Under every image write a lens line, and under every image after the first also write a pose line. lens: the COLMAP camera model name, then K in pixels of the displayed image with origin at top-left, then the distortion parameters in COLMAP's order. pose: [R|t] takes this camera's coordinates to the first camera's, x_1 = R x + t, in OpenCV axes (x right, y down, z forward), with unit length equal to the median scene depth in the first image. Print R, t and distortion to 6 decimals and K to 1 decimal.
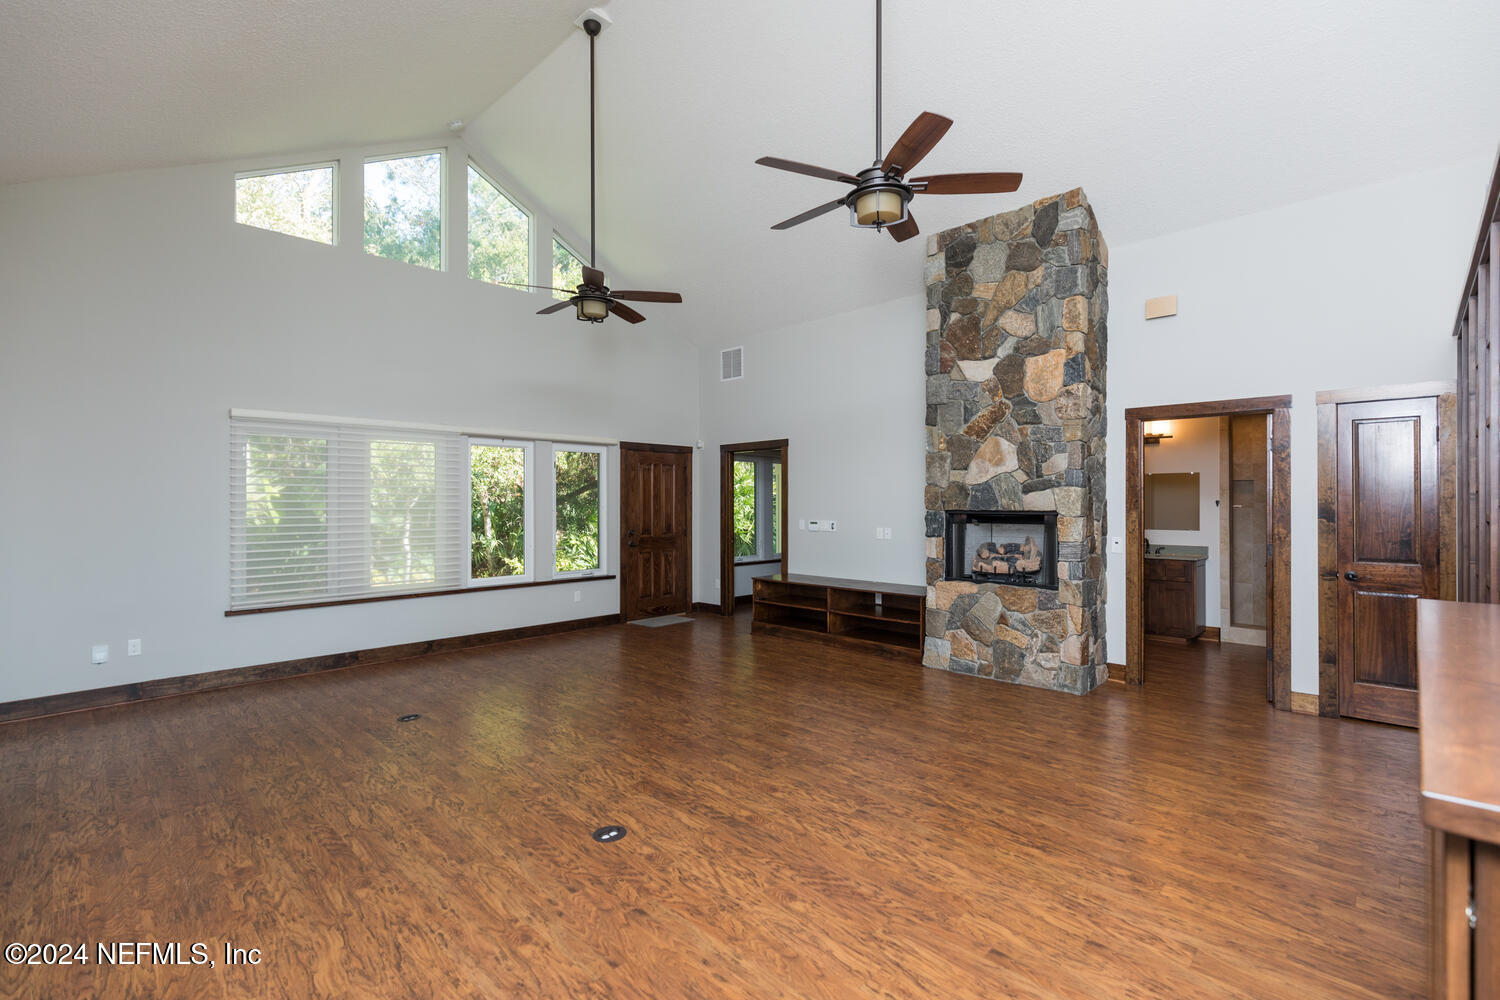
lens RADIAL K [[677.5, 0, 735.5], [0, 677.5, 498.5], [0, 0, 1]] dist [0.004002, -0.001932]
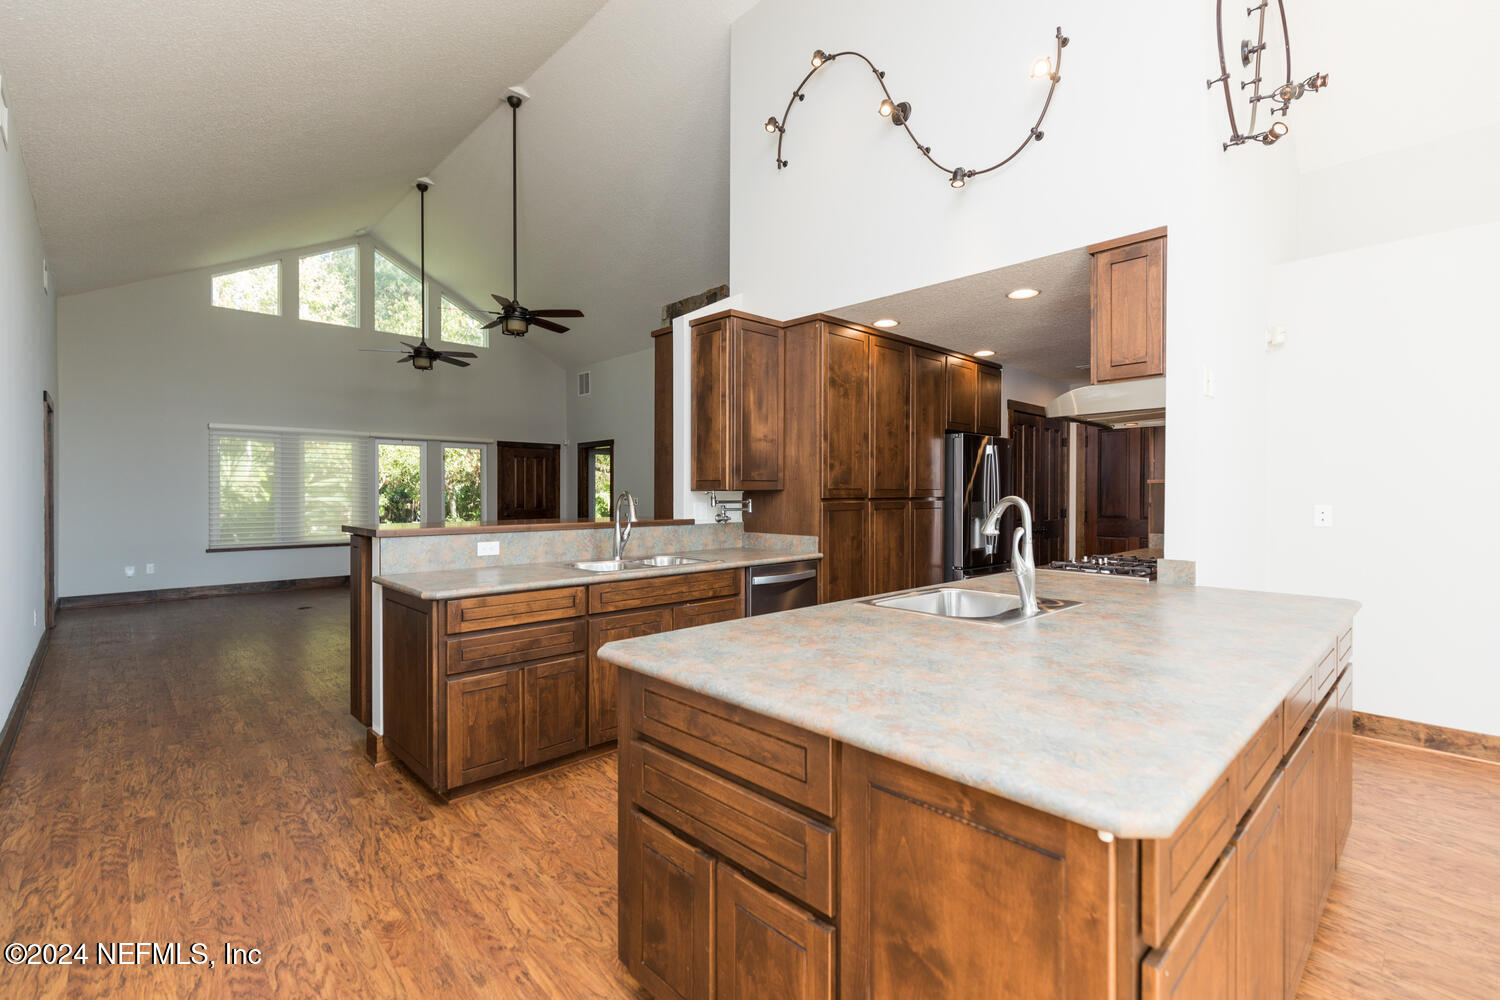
lens RADIAL K [[677.5, 0, 747.0], [0, 677.5, 495.7], [0, 0, 1]] dist [0.004002, -0.001932]
pose [[0.999055, 0.005446, -0.043122, 0.305516], [-0.004868, 0.999897, 0.013478, 0.005753], [0.043191, -0.013255, 0.998979, -0.281210]]
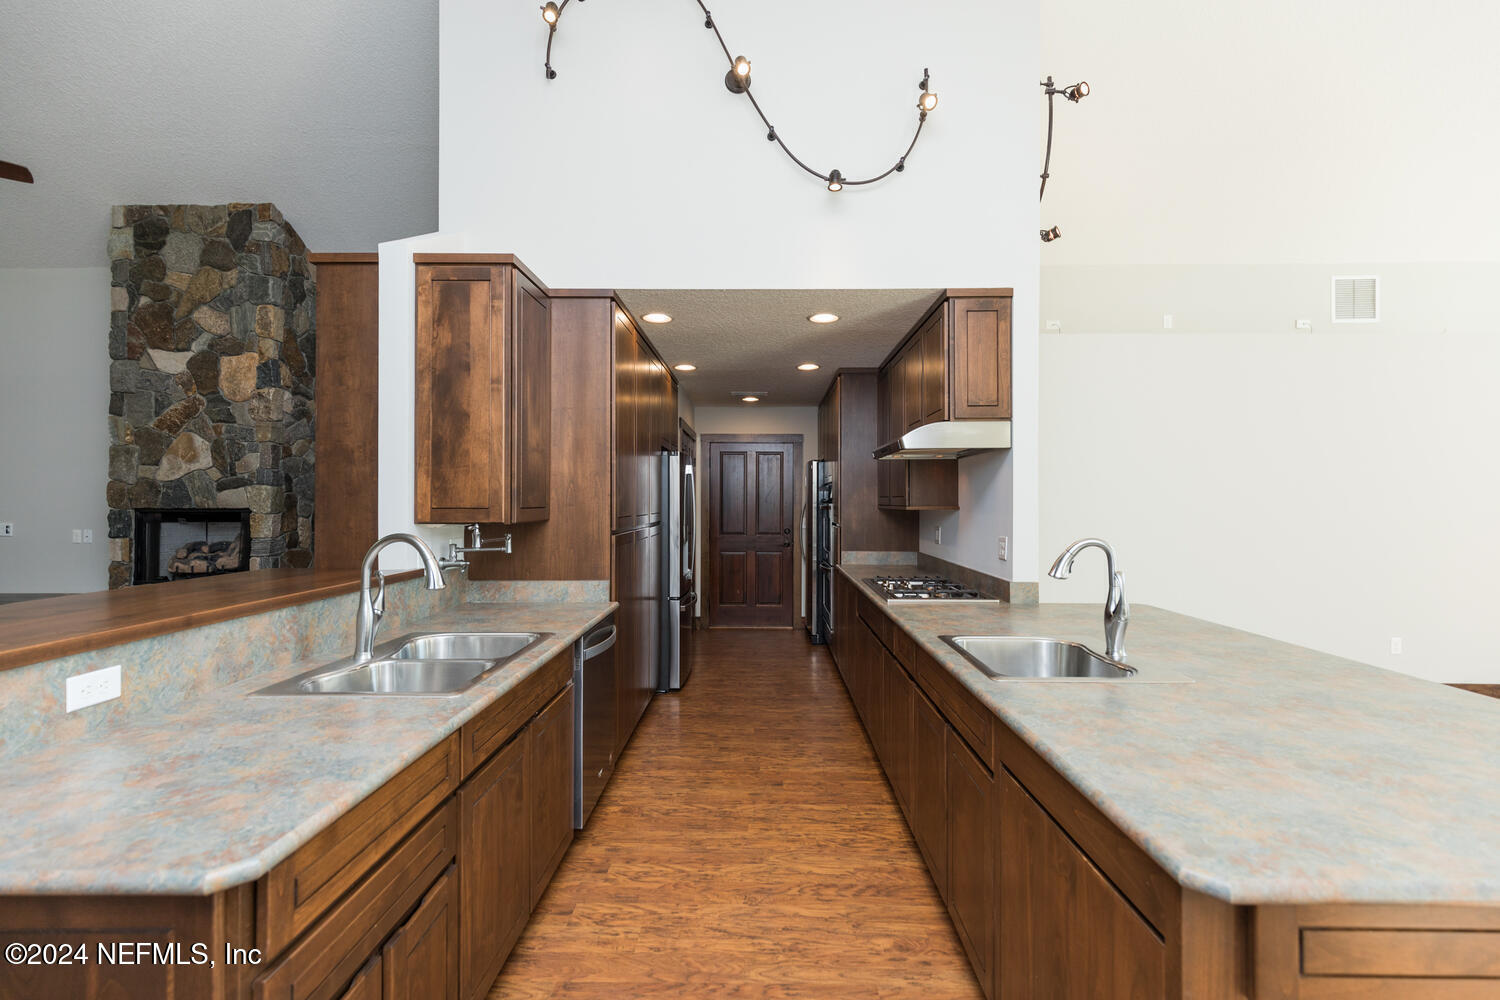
lens RADIAL K [[677.5, 0, 751.1], [0, 677.5, 503.3], [0, 0, 1]] dist [0.004002, -0.001932]
pose [[0.718363, 0.005232, 0.695649, 0.290215], [-0.007074, 0.999975, -0.000215, 0.005092], [-0.695633, -0.004767, 0.718382, -0.266397]]
